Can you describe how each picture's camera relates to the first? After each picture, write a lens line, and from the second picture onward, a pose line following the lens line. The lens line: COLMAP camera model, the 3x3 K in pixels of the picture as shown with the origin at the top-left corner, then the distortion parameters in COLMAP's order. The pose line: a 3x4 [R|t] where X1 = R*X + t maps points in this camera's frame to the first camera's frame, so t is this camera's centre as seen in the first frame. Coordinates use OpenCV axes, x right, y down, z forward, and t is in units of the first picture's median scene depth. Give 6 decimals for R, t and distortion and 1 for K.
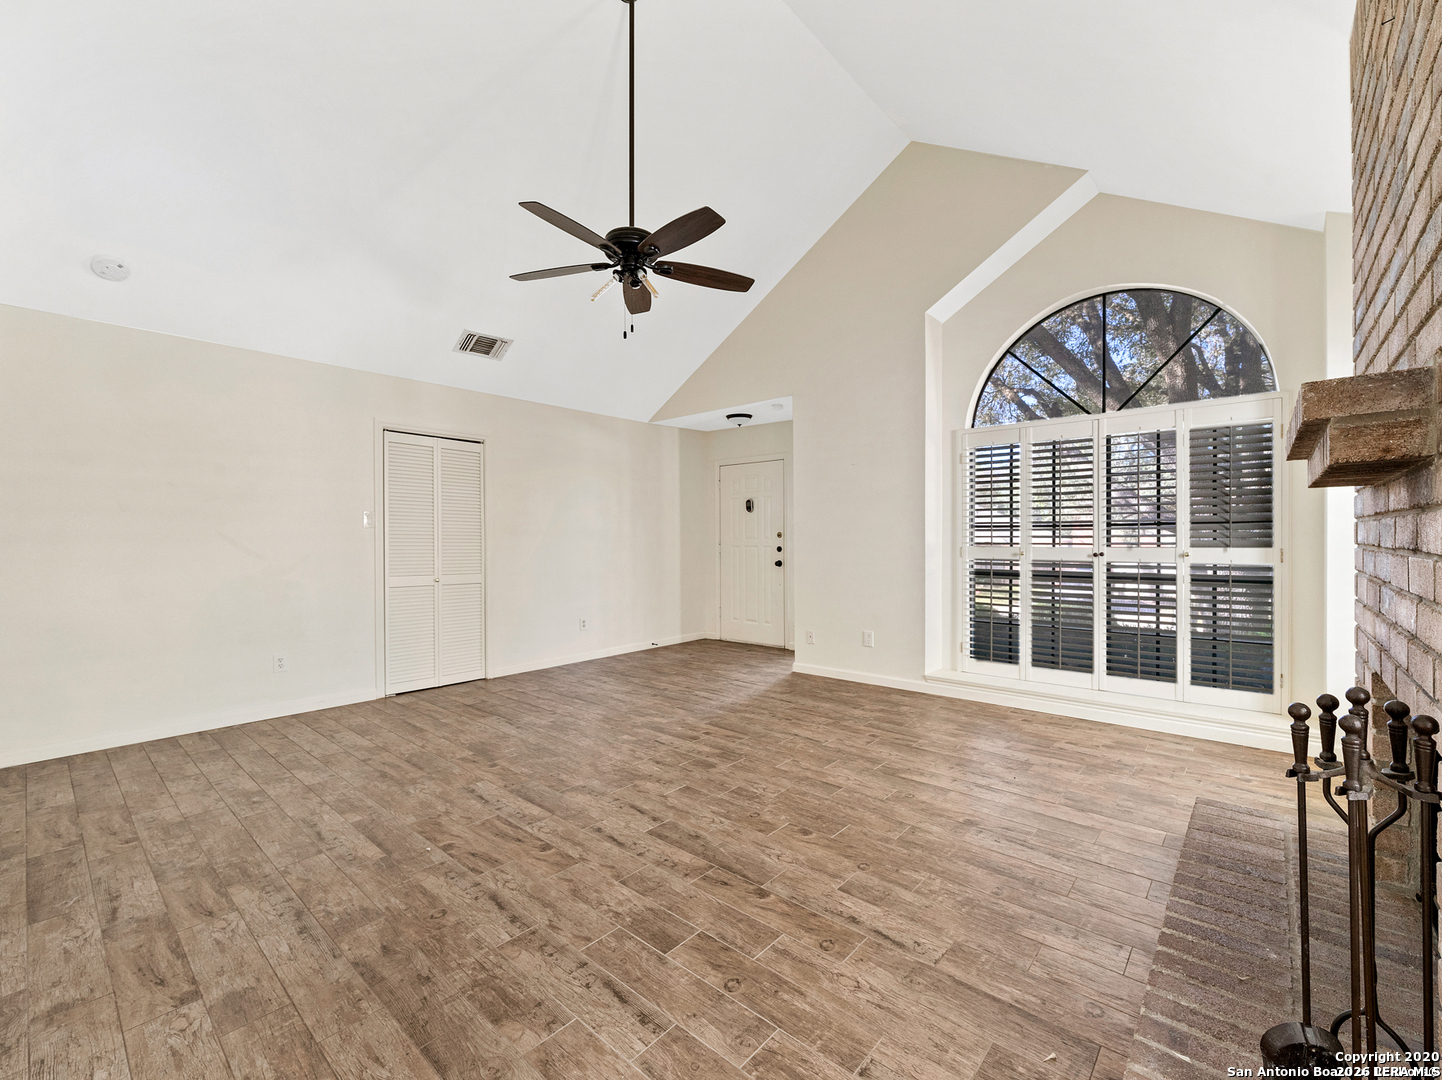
lens RADIAL K [[615.5, 0, 734.9], [0, 615.5, 540.9], [0, 0, 1]] dist [-0.002070, -0.000260]
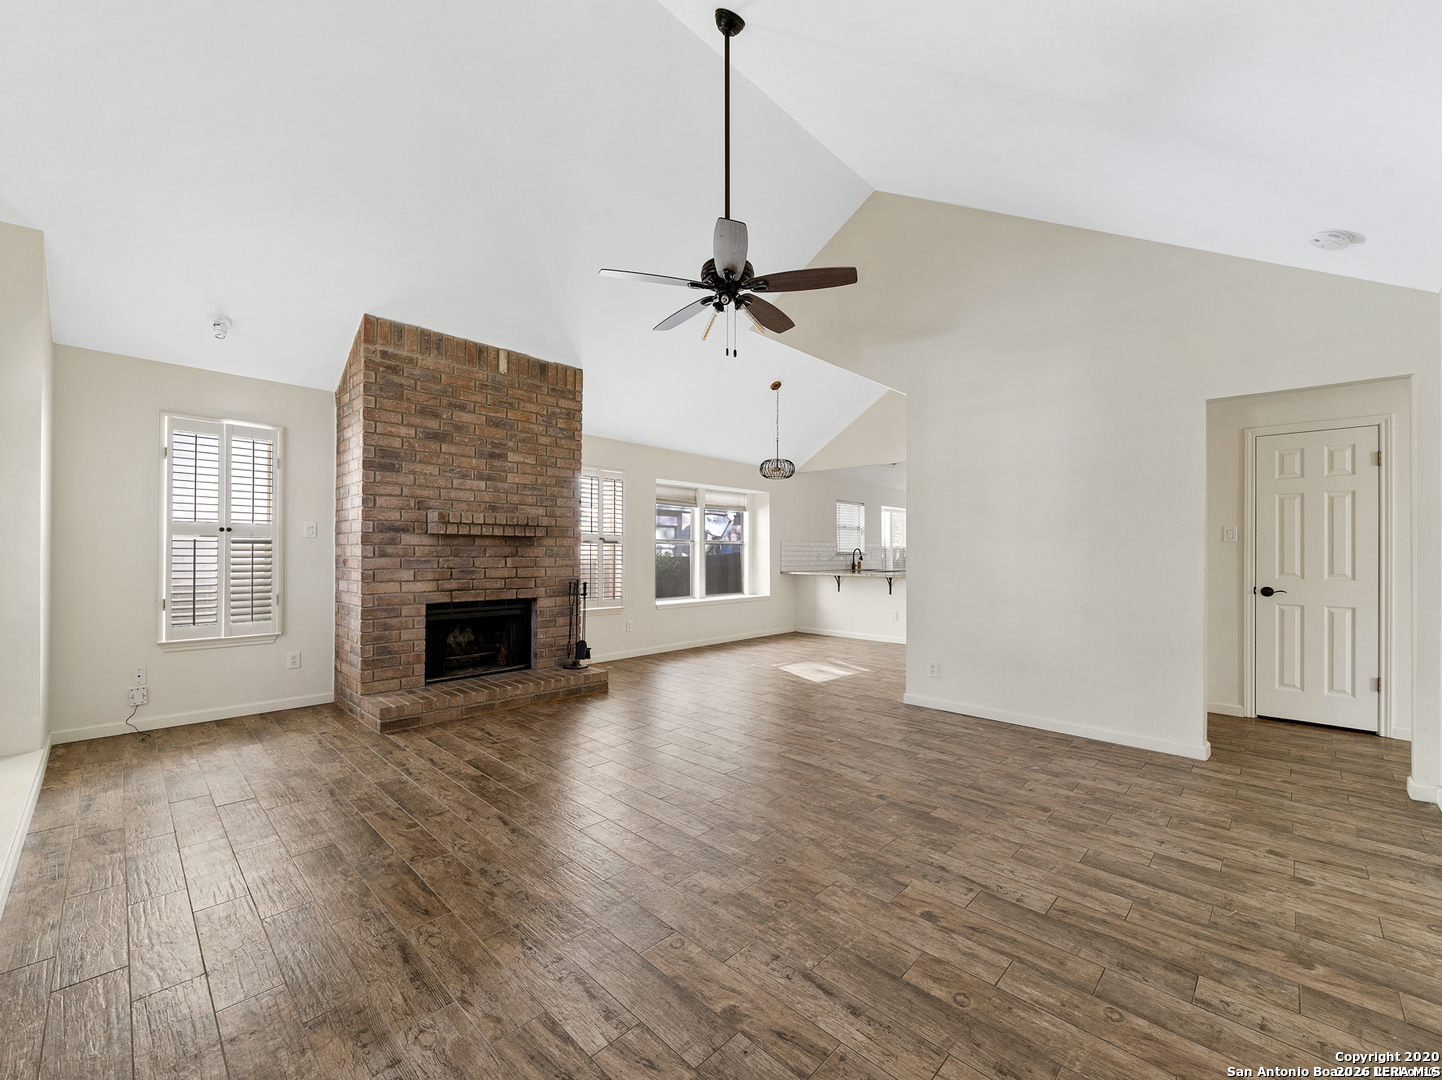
lens RADIAL K [[594.9, 0, 729.5], [0, 594.9, 546.0], [0, 0, 1]] dist [-0.003205, -0.000360]
pose [[-0.998479, 0.004746, 0.054926, -0.201896], [0.004289, 0.999955, -0.008430, -0.006518], [-0.054964, -0.008182, -0.998455, 1.804877]]
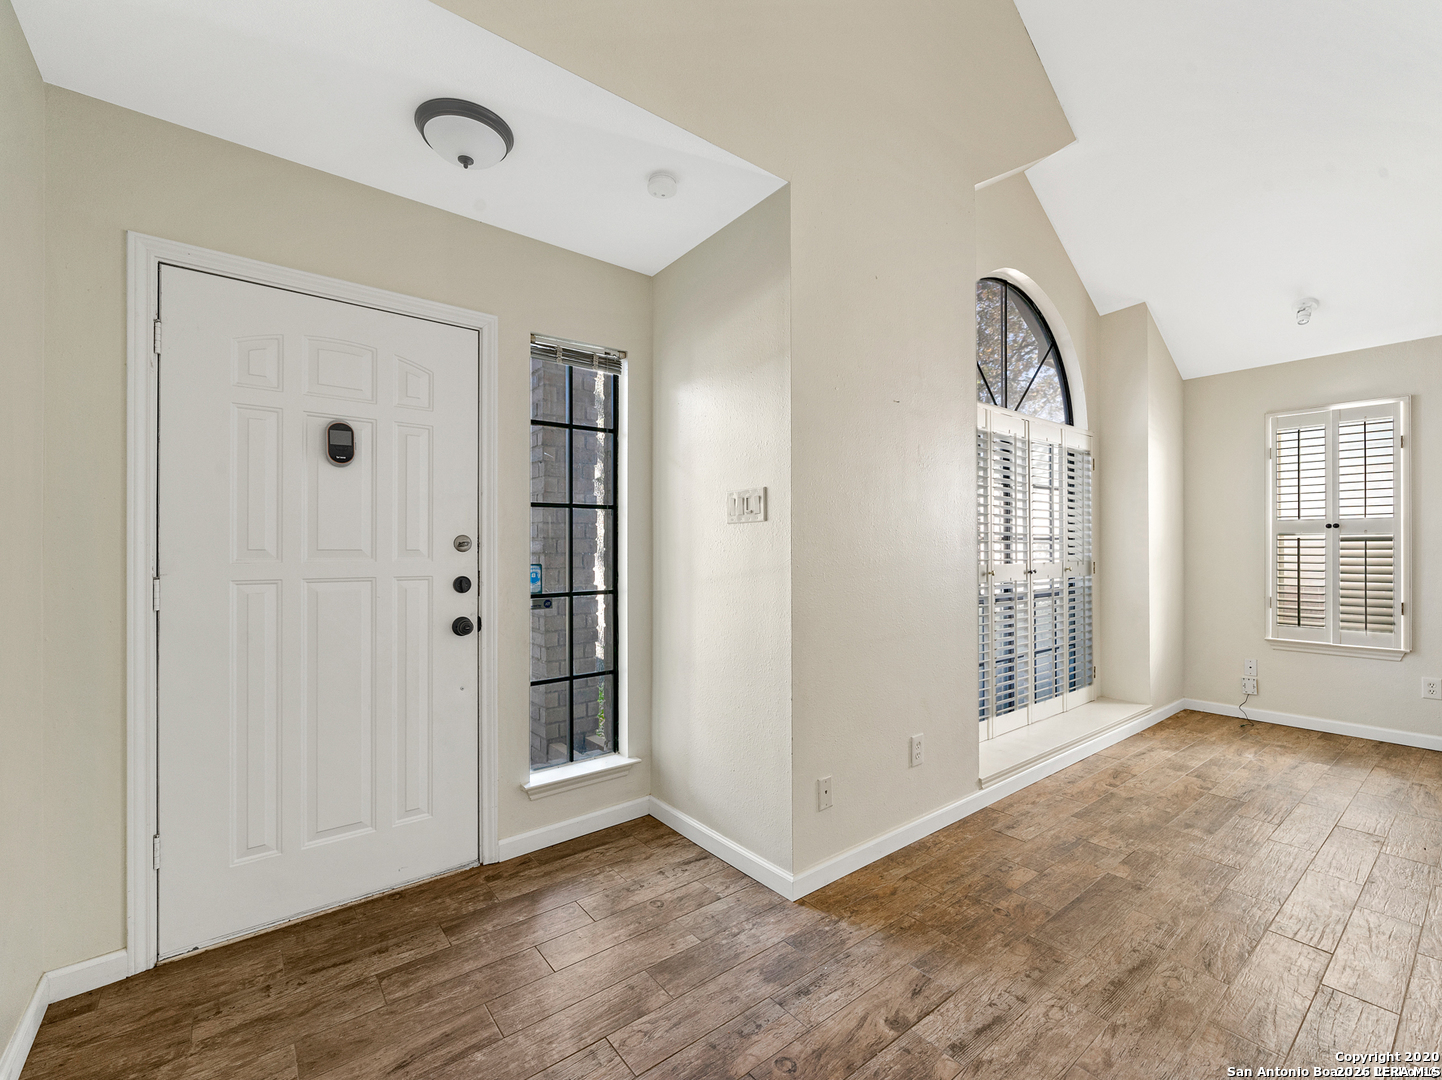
lens RADIAL K [[621.9, 0, 715.0], [0, 621.9, 549.3], [0, 0, 1]] dist [-0.001971, 0.000107]
pose [[0.199748, 0.006984, 0.979822, -0.473736], [0.003223, 0.999965, -0.007785, -0.006616], [-0.979842, 0.004713, 0.199718, 1.548146]]
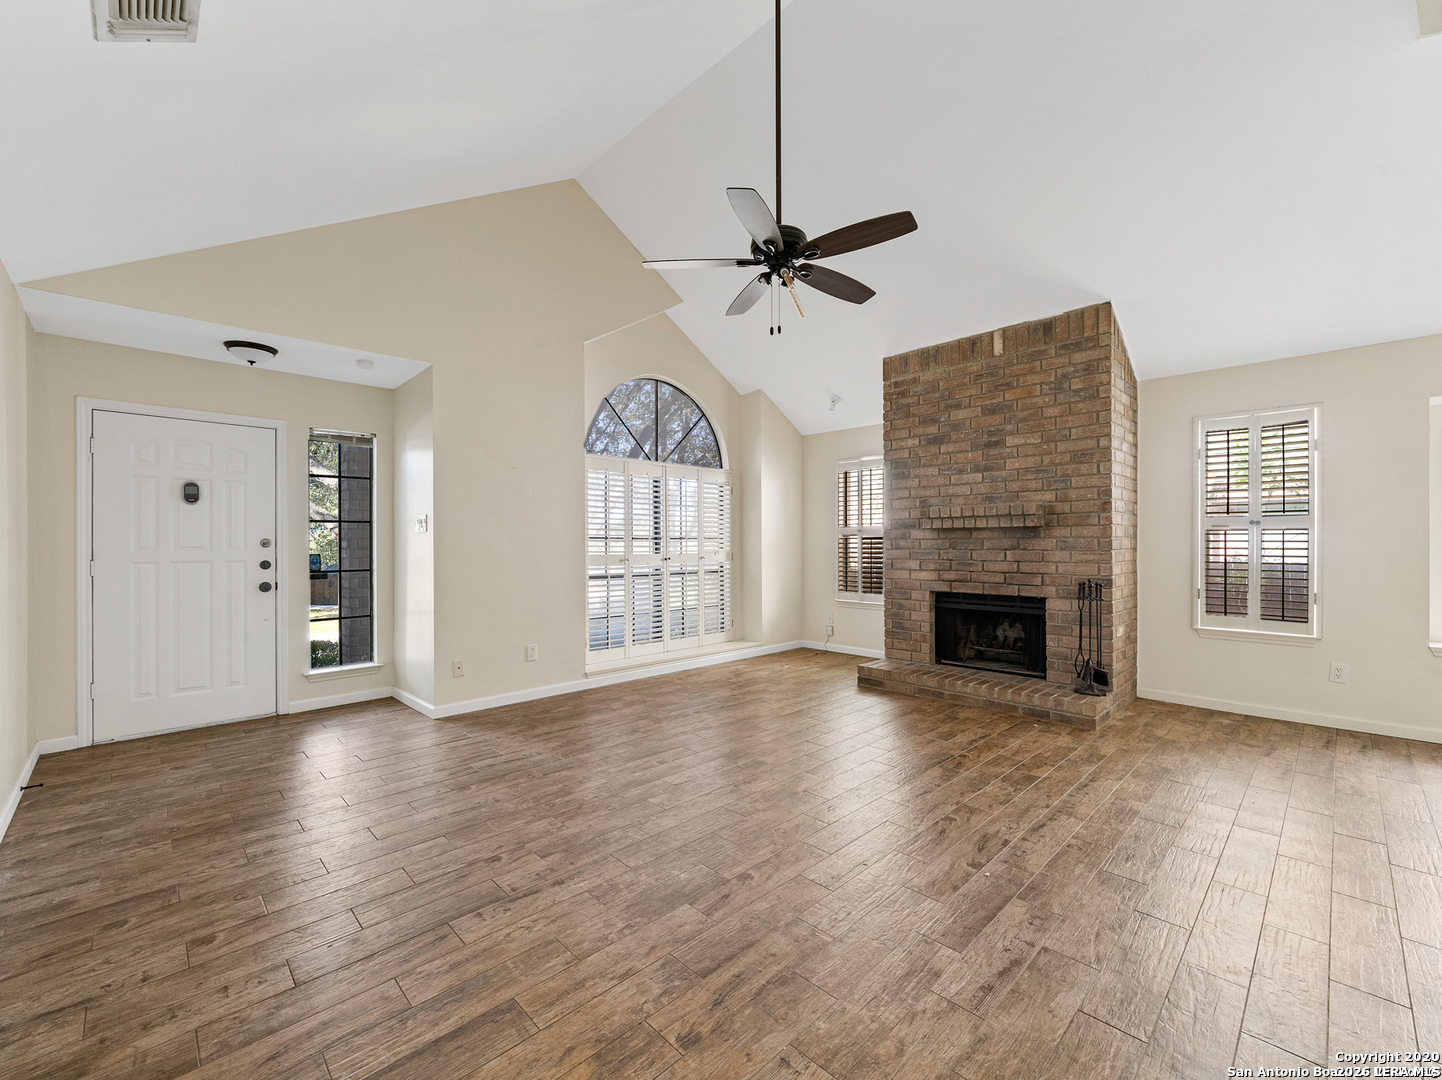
lens RADIAL K [[601.1, 0, 714.3], [0, 601.1, 544.8], [0, 0, 1]] dist [-0.002657, -0.000278]
pose [[0.097559, 0.006424, 0.995209, -1.004964], [0.006729, 0.999952, -0.007115, -0.000630], [-0.995207, 0.007391, 0.097511, 0.911479]]
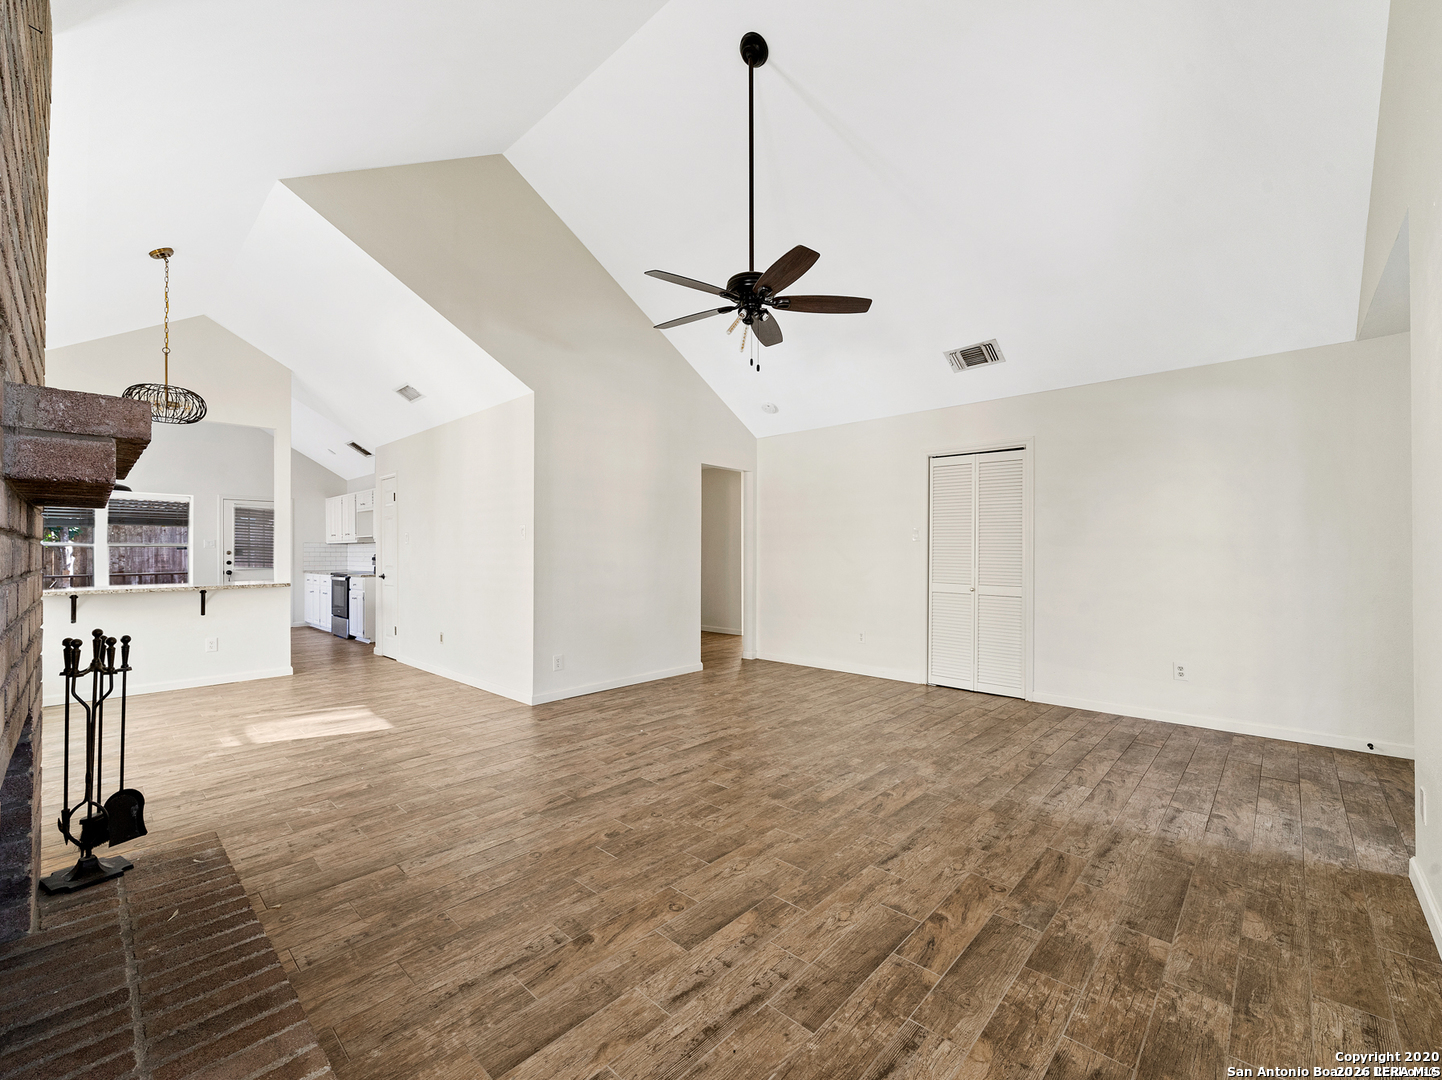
lens RADIAL K [[602.1, 0, 718.4], [0, 602.1, 552.1], [0, 0, 1]] dist [0.000054, 0.000039]
pose [[-0.045165, 0.008437, -0.998944, 0.820429], [0.001308, 0.999964, 0.008387, -0.013758], [0.998979, -0.000928, -0.045175, 0.890840]]
